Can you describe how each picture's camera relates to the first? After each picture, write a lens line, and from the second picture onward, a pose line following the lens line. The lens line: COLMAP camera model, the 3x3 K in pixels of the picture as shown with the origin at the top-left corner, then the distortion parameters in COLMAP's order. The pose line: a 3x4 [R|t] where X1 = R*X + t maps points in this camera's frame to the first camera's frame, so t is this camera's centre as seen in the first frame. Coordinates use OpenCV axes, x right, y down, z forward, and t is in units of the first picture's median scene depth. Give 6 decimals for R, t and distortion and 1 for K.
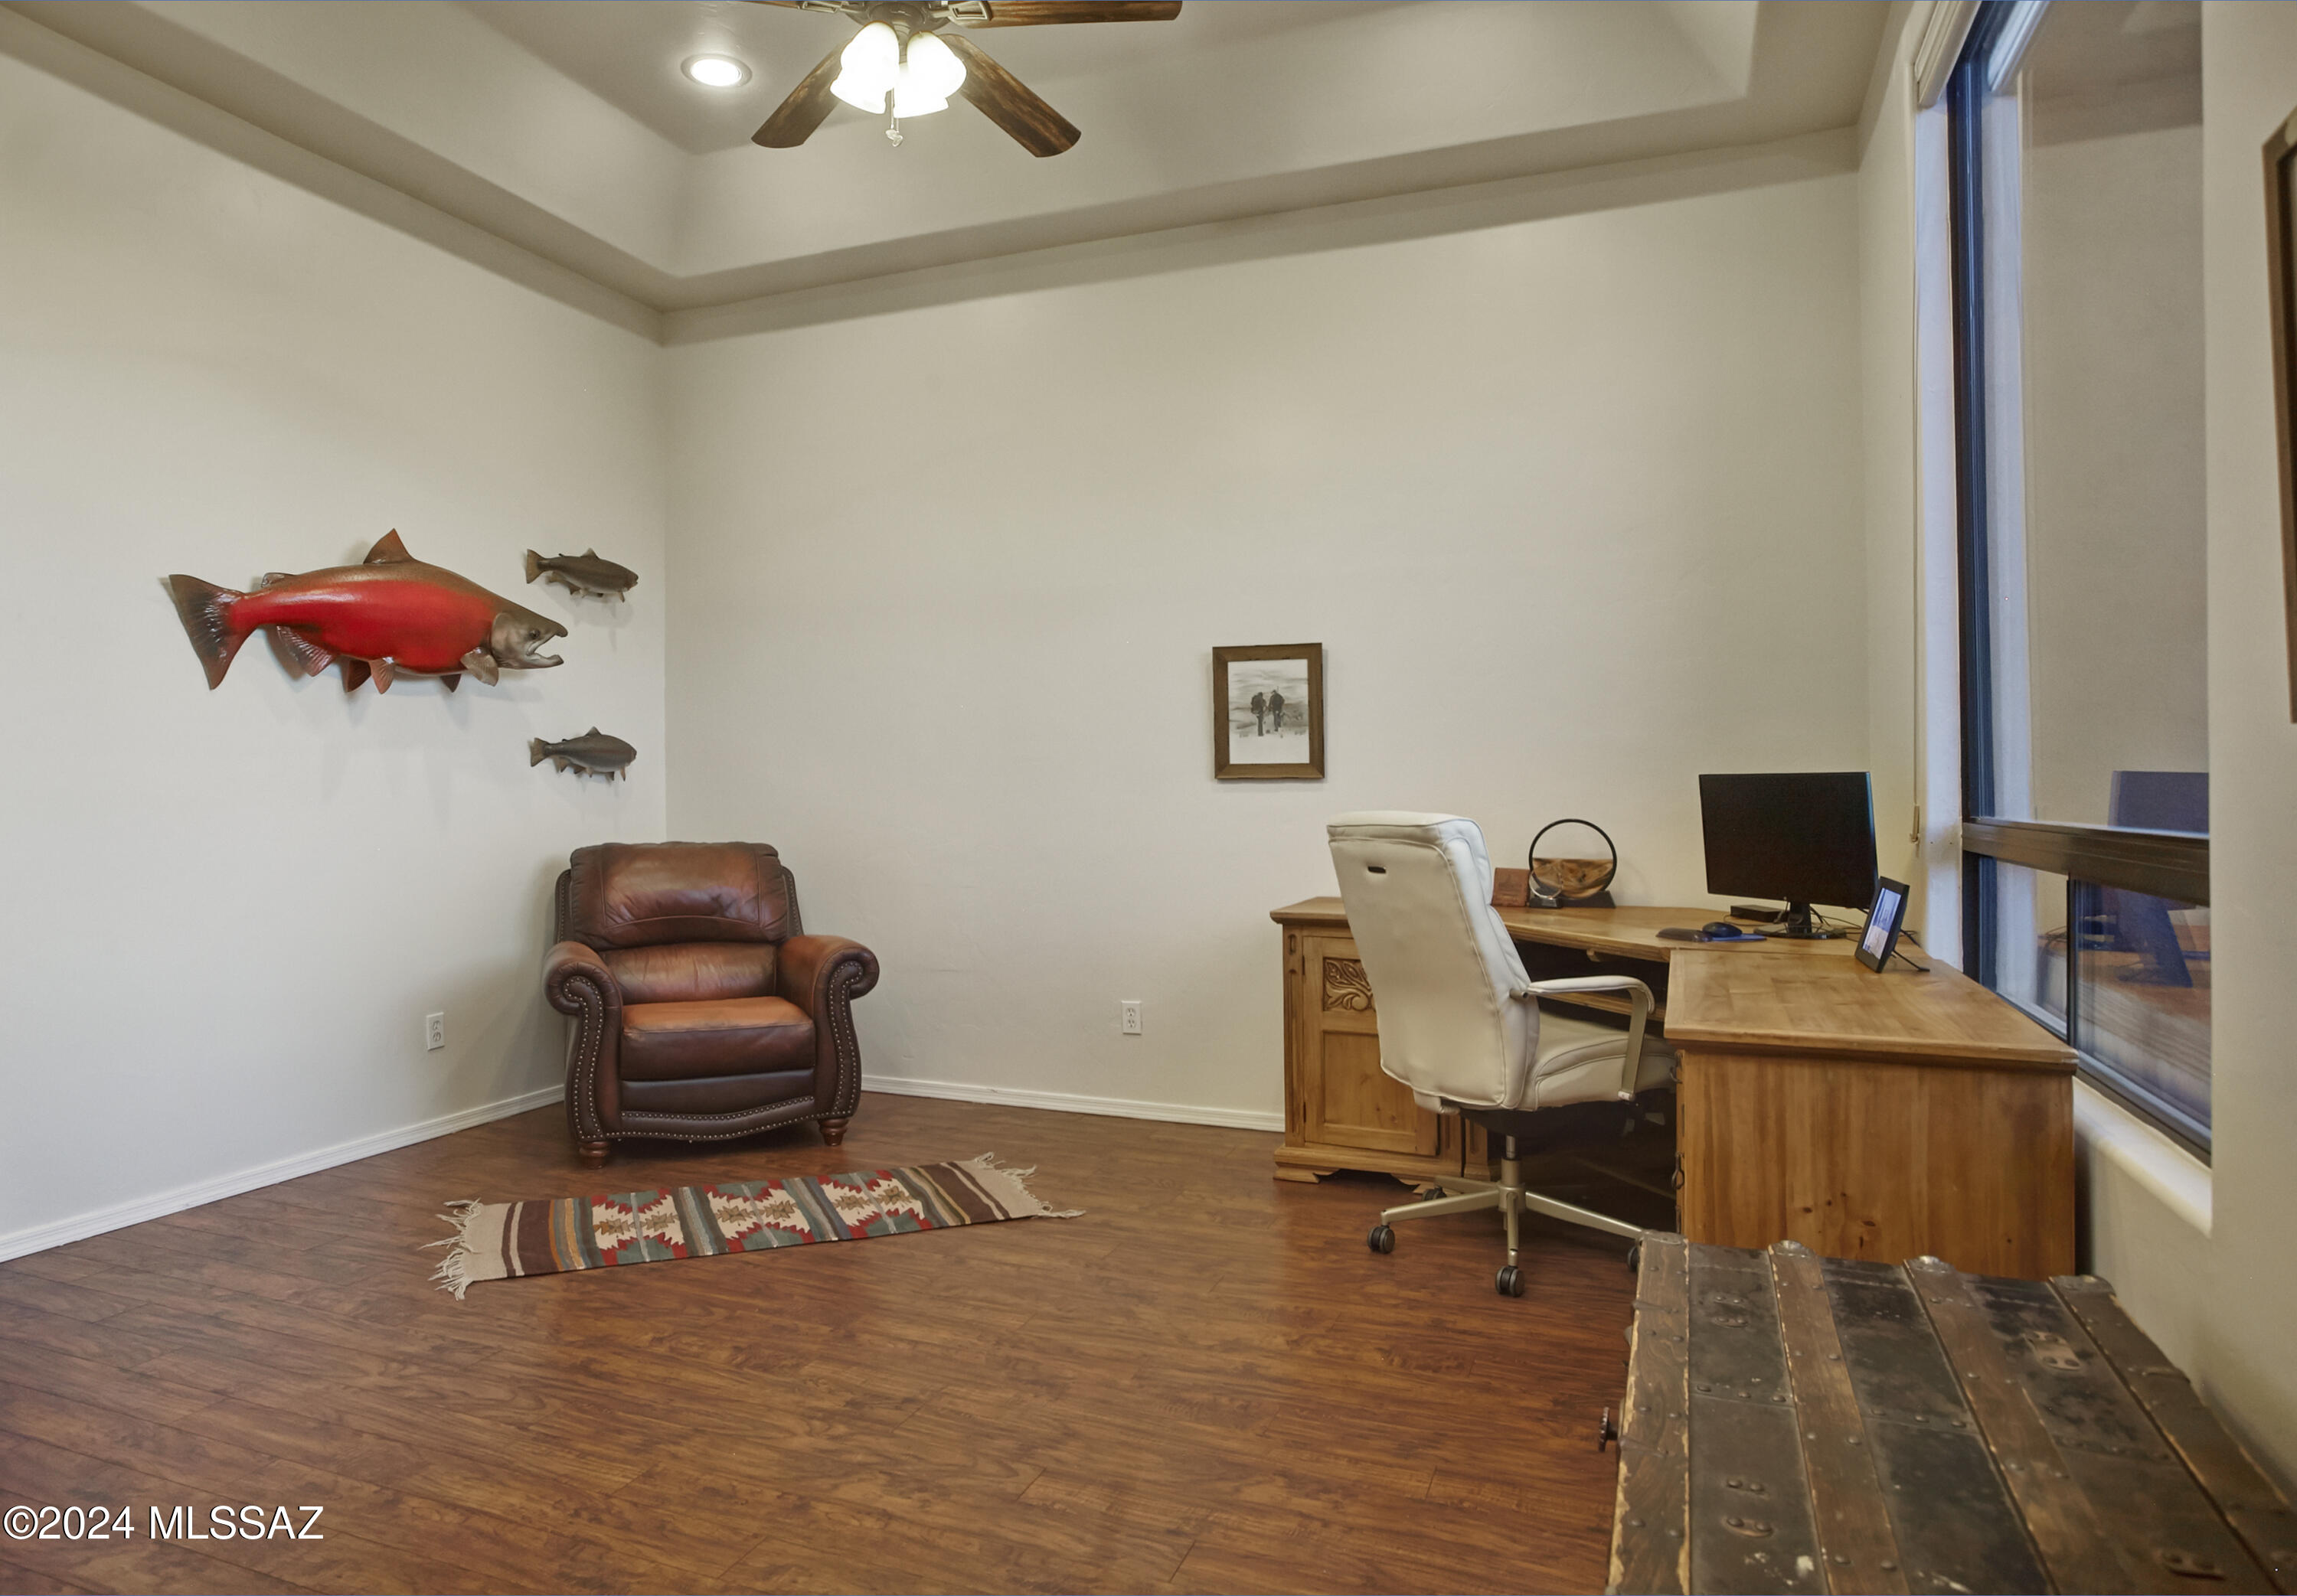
lens RADIAL K [[1288.2, 0, 1145.0], [0, 1288.2, 773.8], [0, 0, 1]] dist [-0.001057, -0.000556]
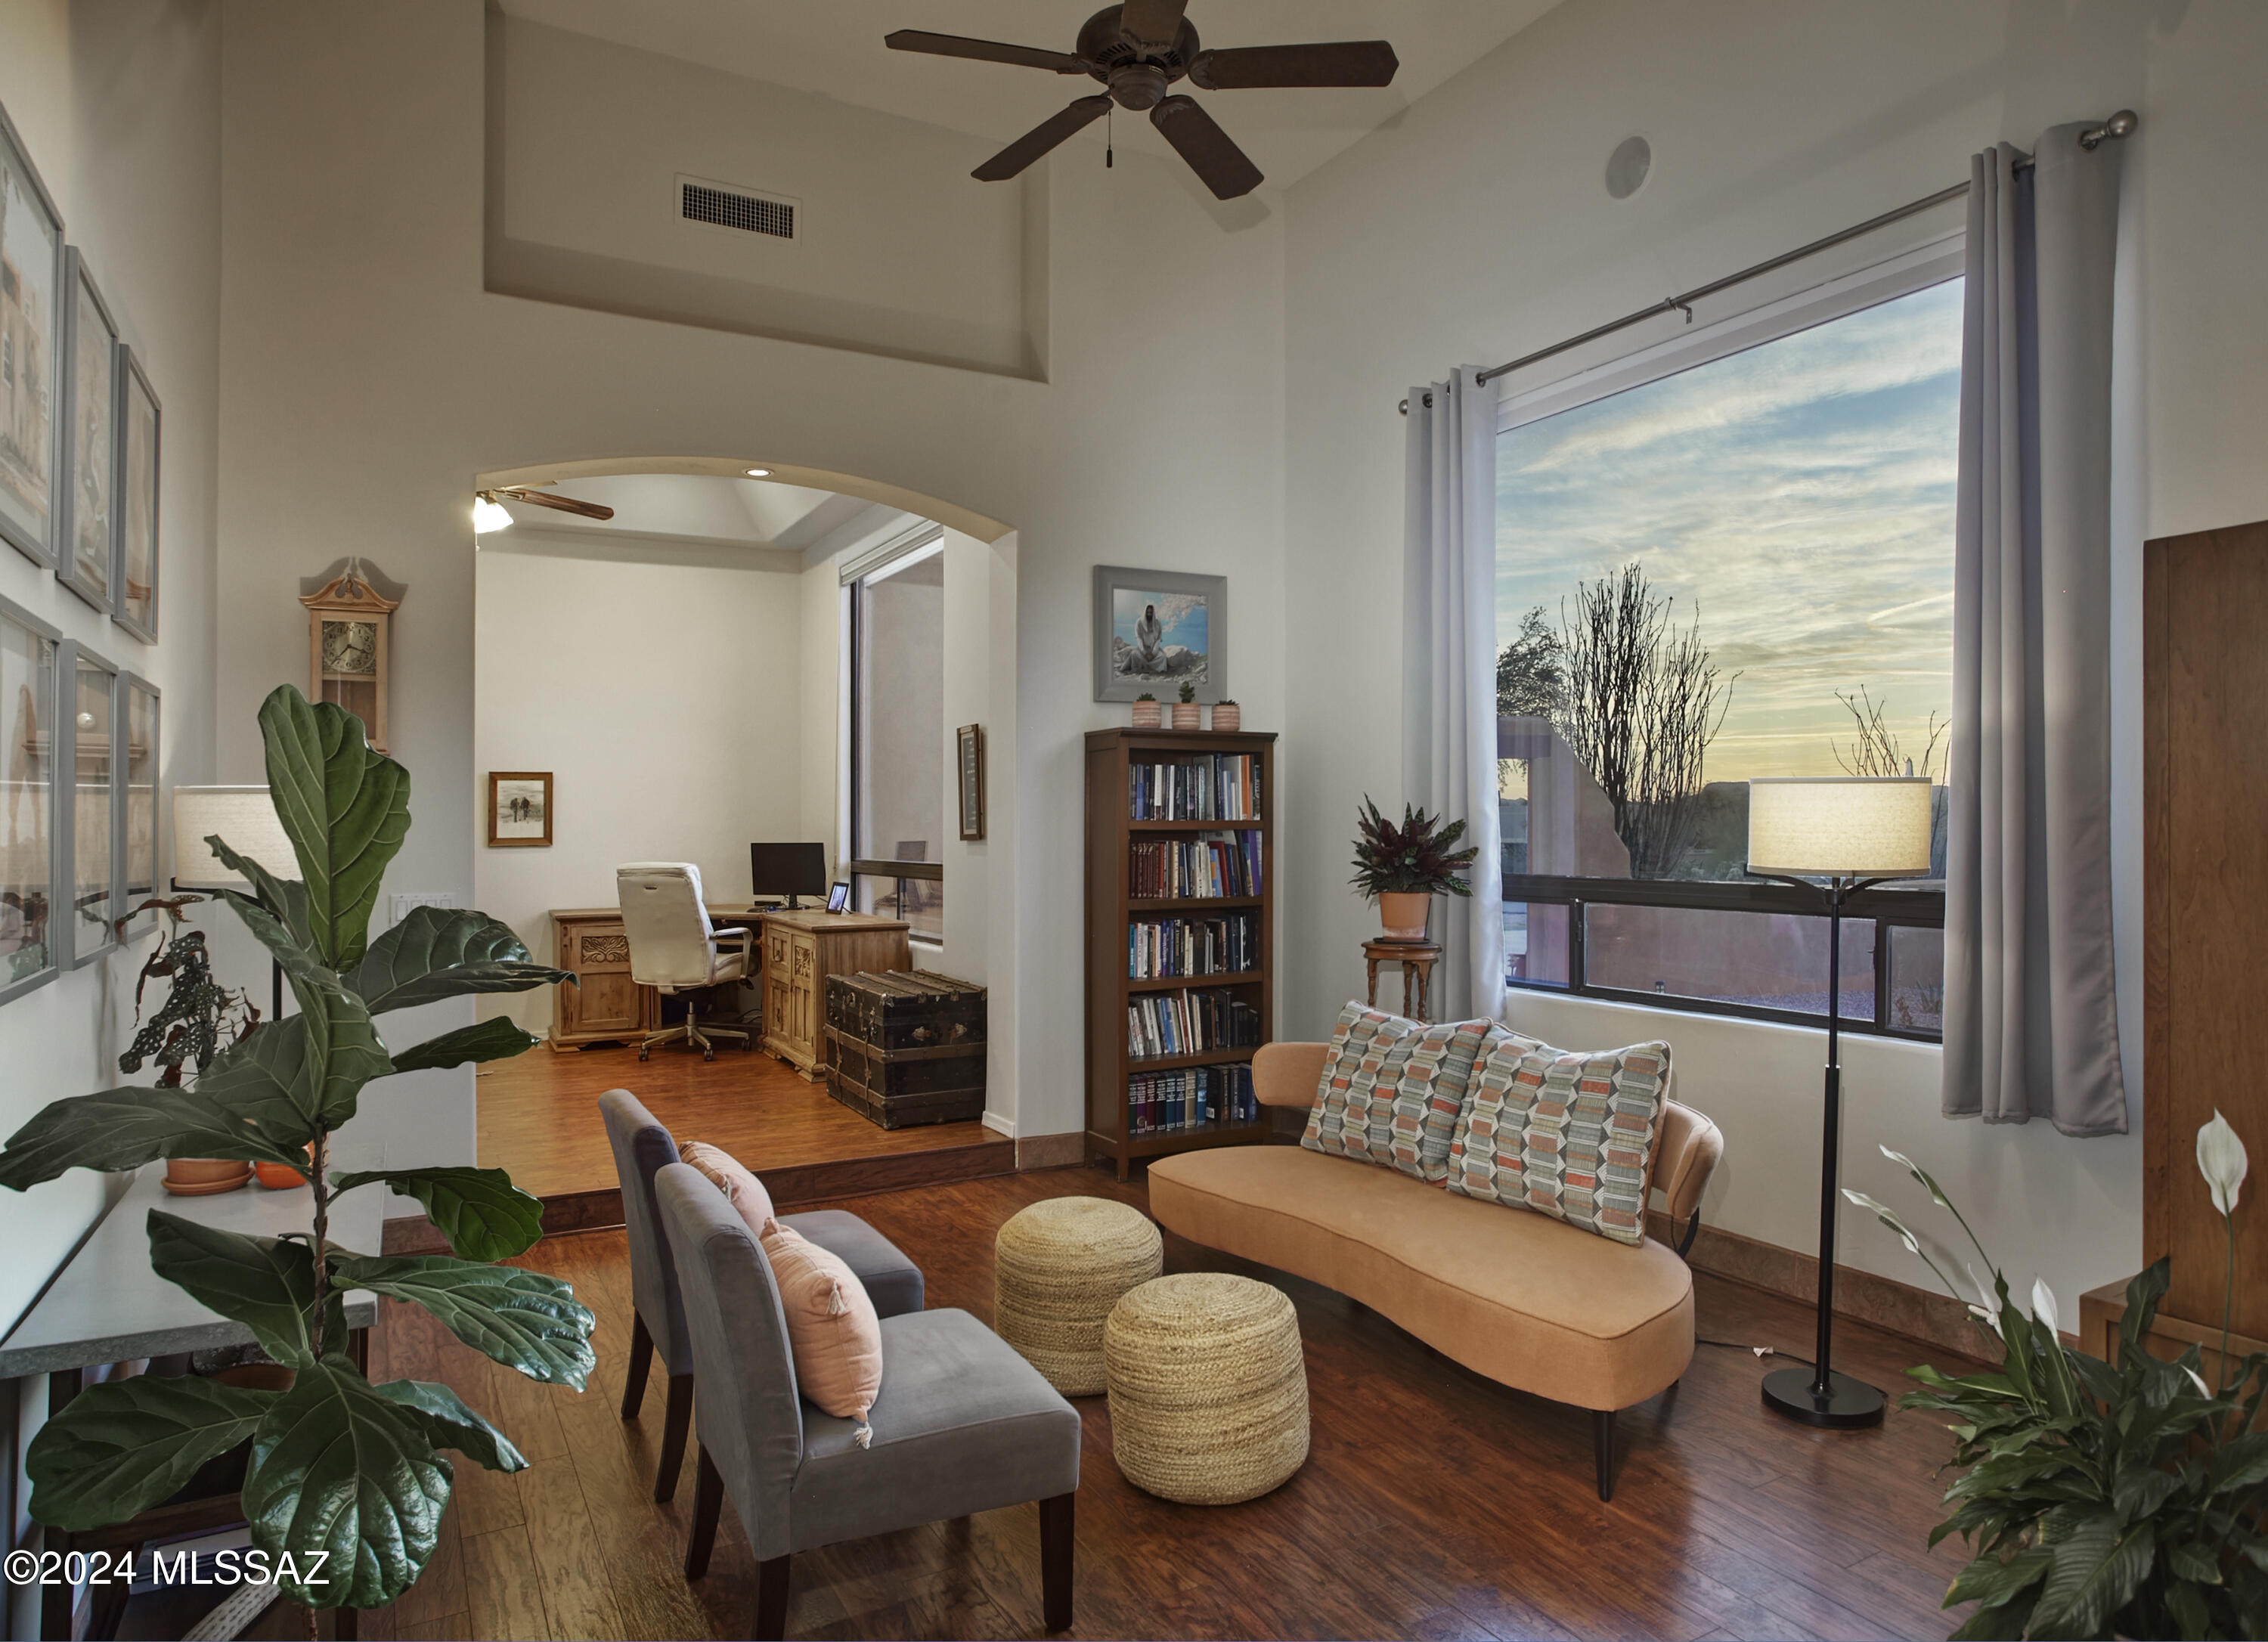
lens RADIAL K [[1452.8, 0, 1134.6], [0, 1452.8, 817.1], [0, 0, 1]] dist [-0.000556, -0.000013]
pose [[0.637552, -0.002003, 0.770405, -1.123235], [-0.002470, 0.999986, 0.004644, -0.058814], [-0.770404, -0.004864, 0.637538, -1.163605]]
